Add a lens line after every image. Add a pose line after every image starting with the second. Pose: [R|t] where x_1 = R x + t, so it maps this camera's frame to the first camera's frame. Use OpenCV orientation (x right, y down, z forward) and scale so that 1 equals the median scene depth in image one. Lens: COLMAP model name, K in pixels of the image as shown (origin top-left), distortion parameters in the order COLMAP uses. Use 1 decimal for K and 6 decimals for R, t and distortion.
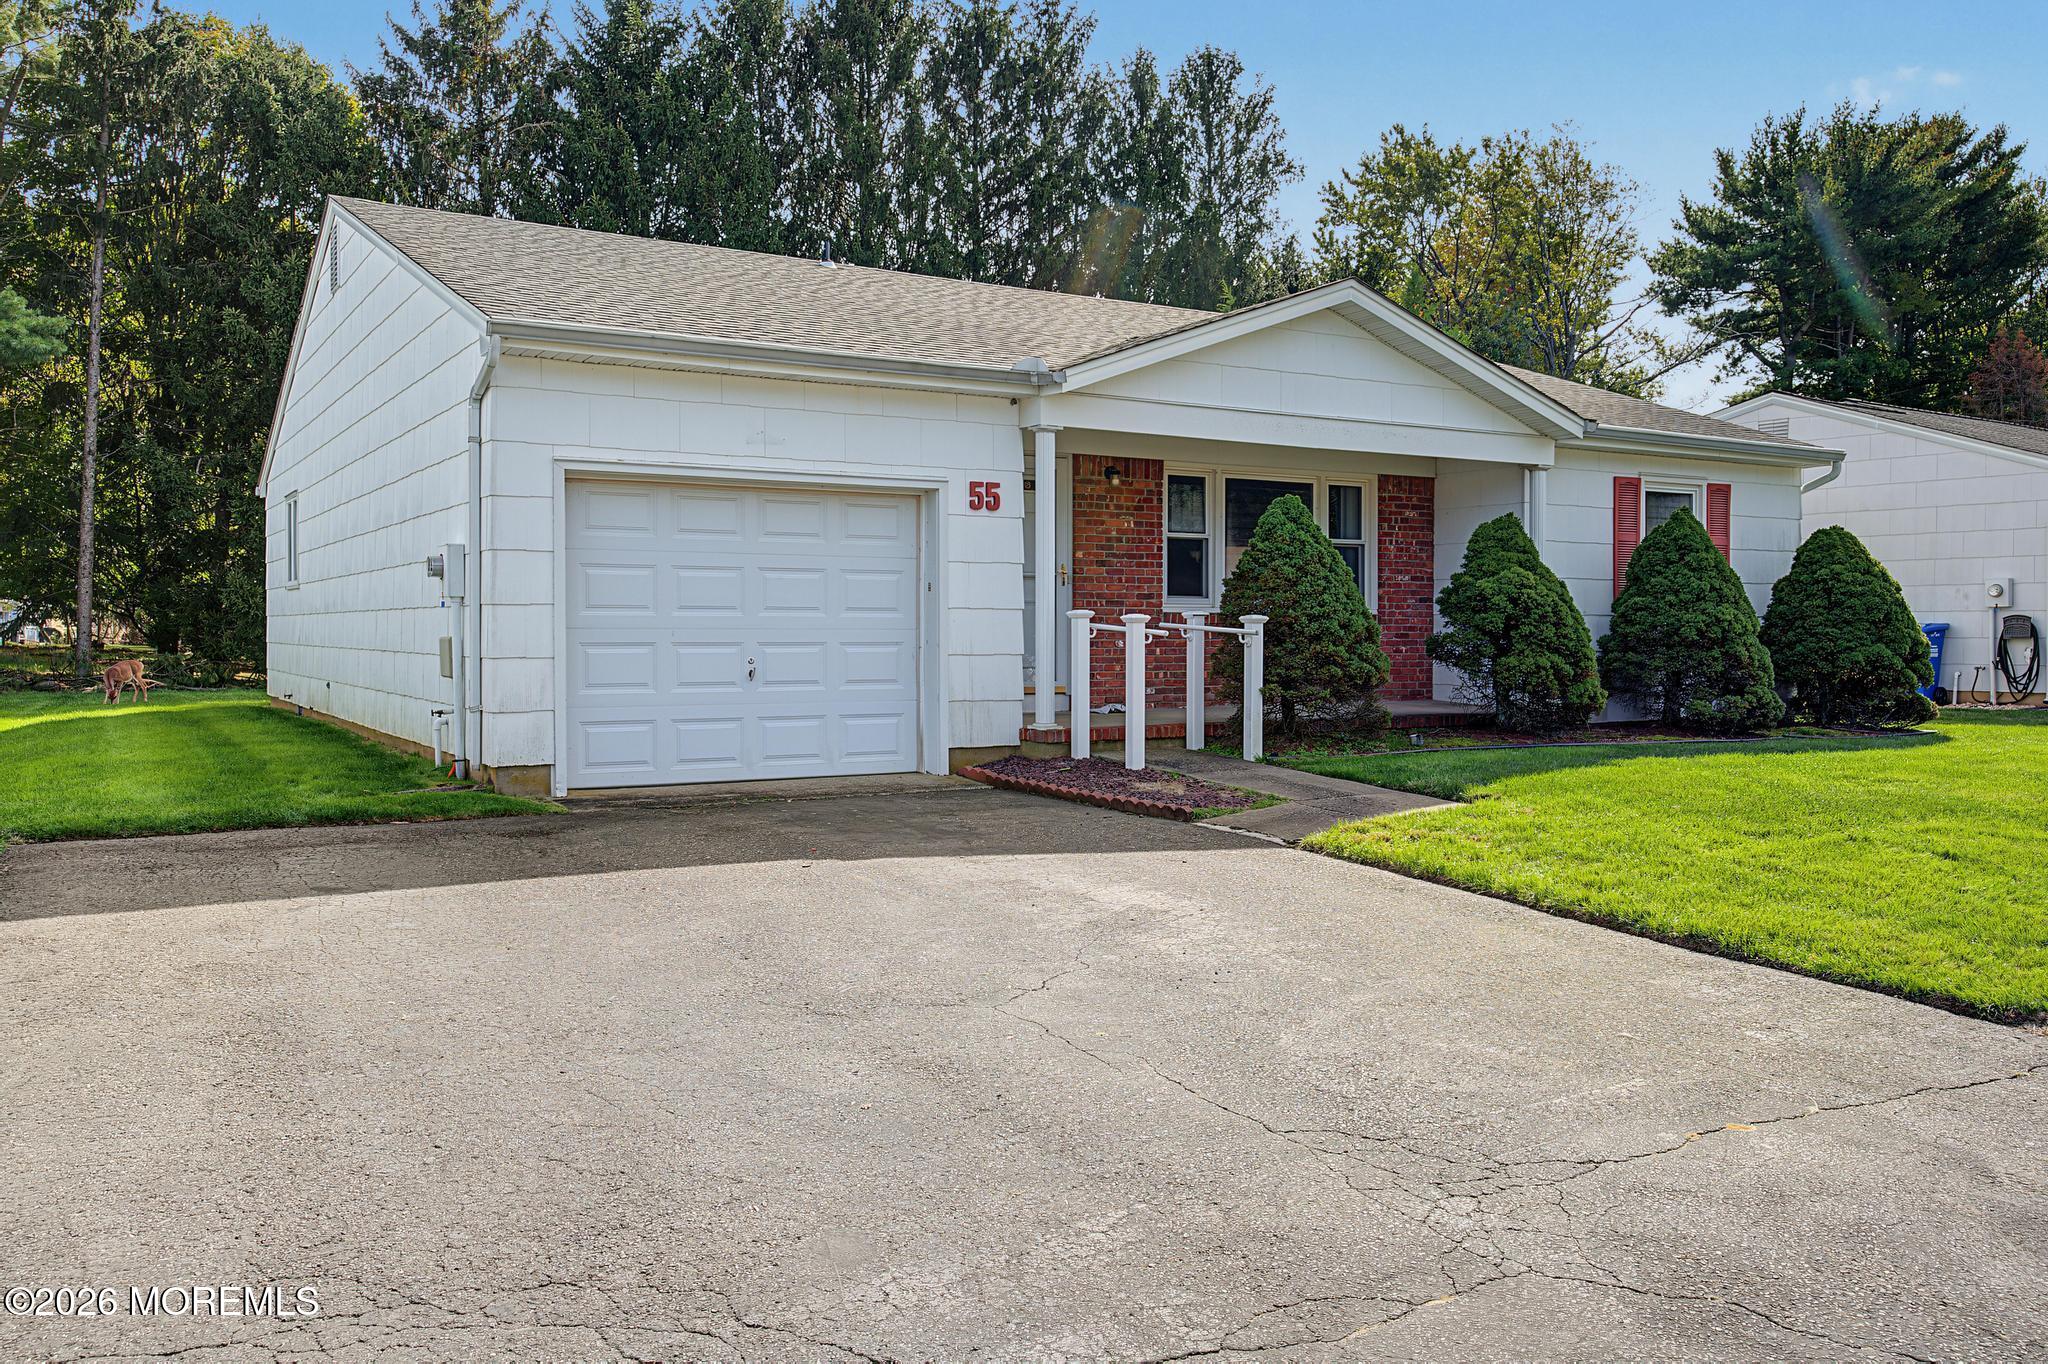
lens RADIAL K [[1634.2, 0, 1024.0], [0, 1634.2, 682.0], [0, 0, 1]] dist [-0.001697, 0.000254]
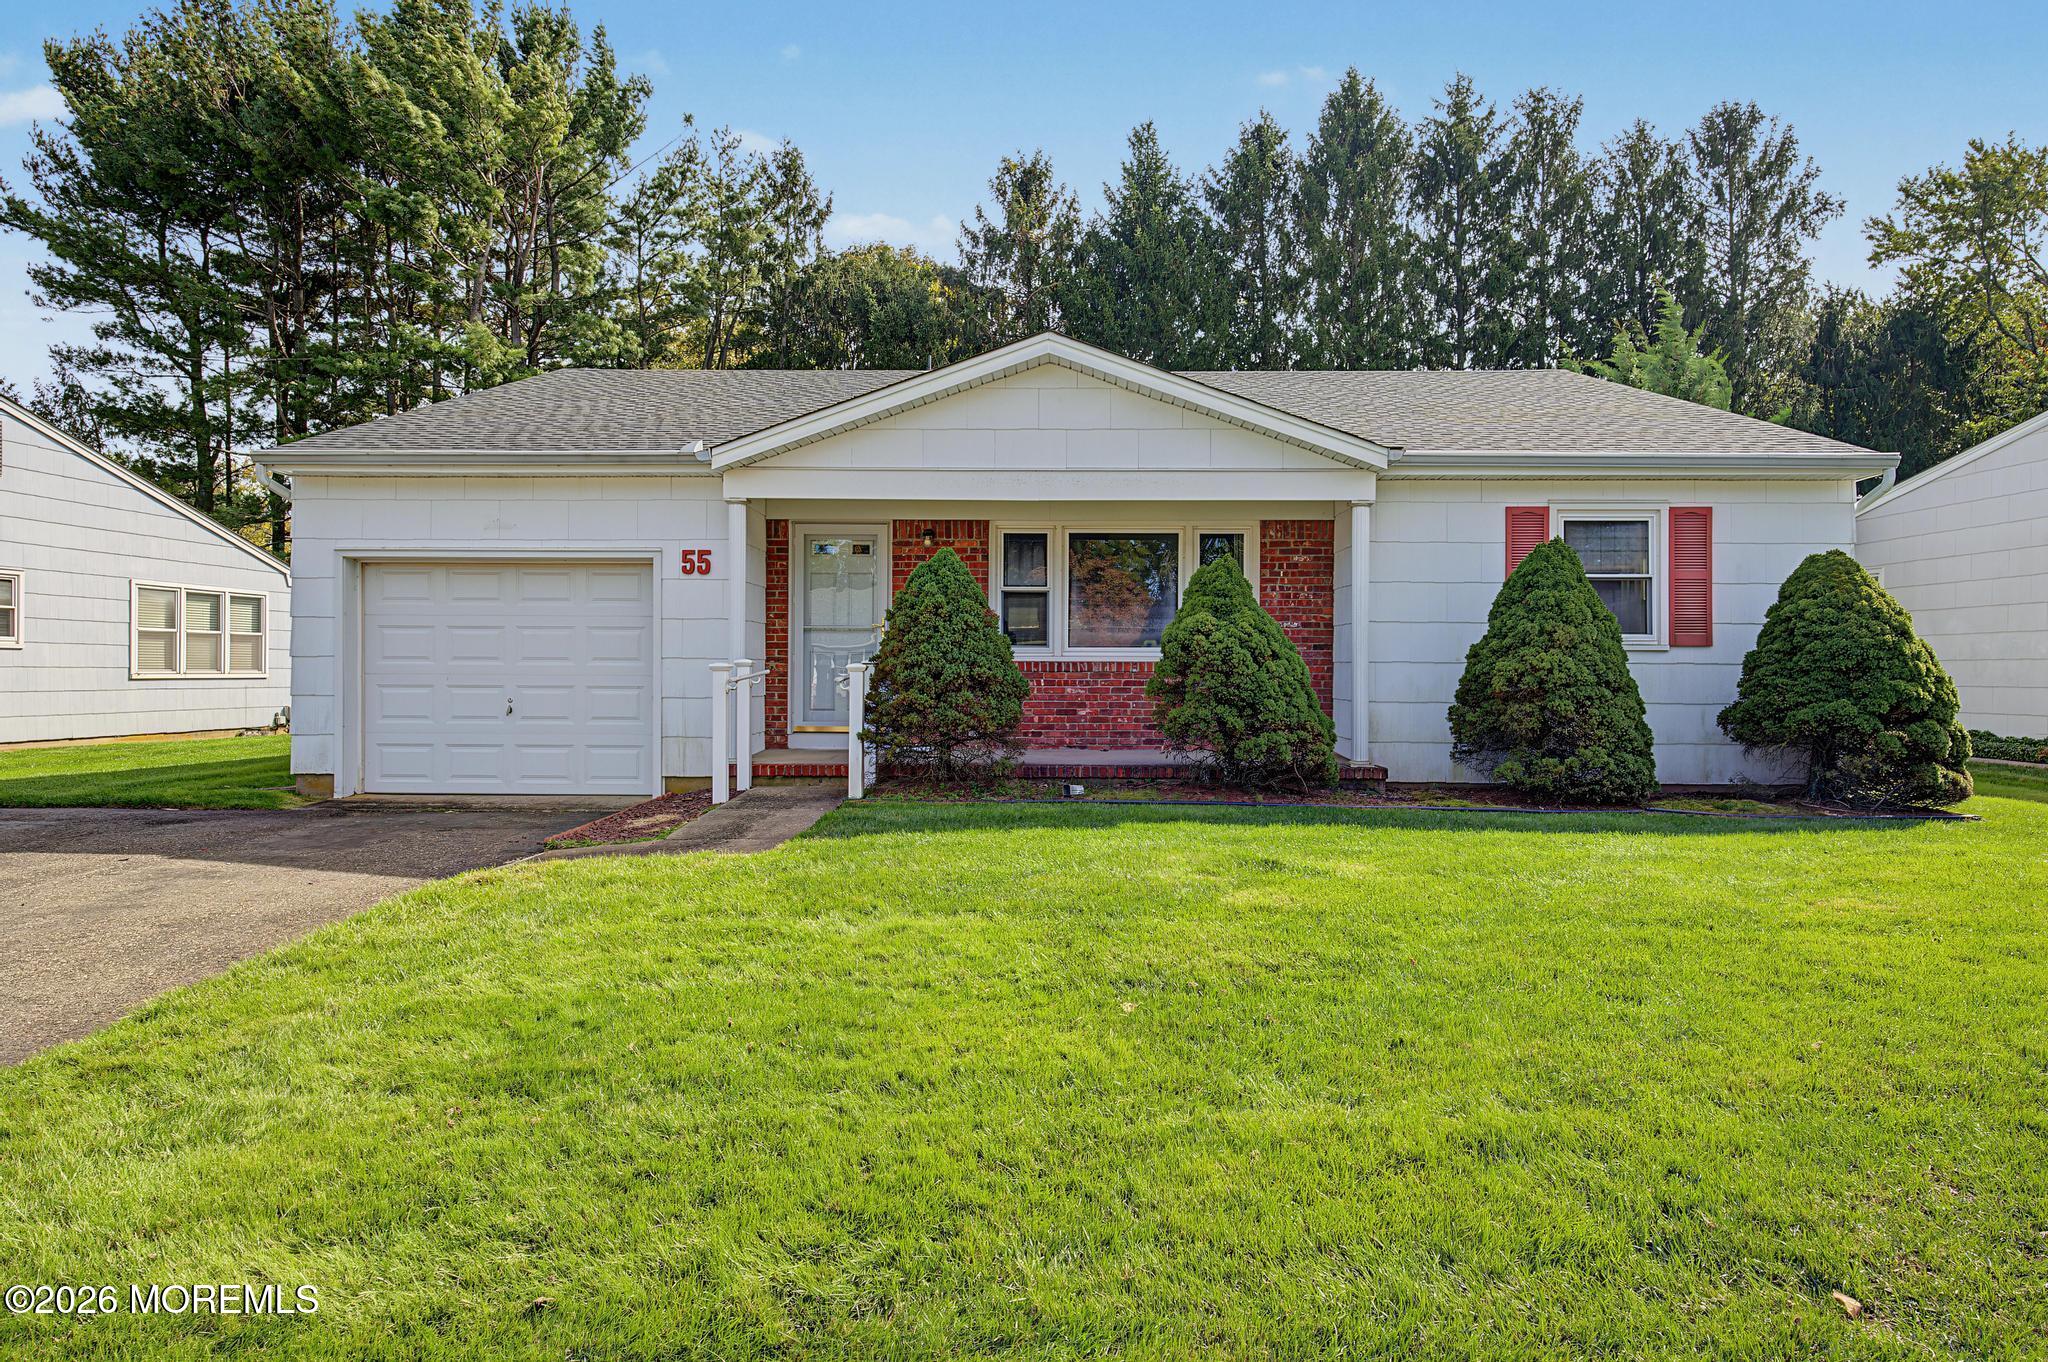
lens RADIAL K [[1303.7, 0, 1024.0], [0, 1303.7, 681.0], [0, 0, 1]] dist [-0.002856, -0.001345]
pose [[0.845022, 0.006284, -0.534695, 0.571269], [-0.020255, 0.999589, -0.020263, -0.012356], [0.534348, 0.027953, 0.844802, 0.288414]]
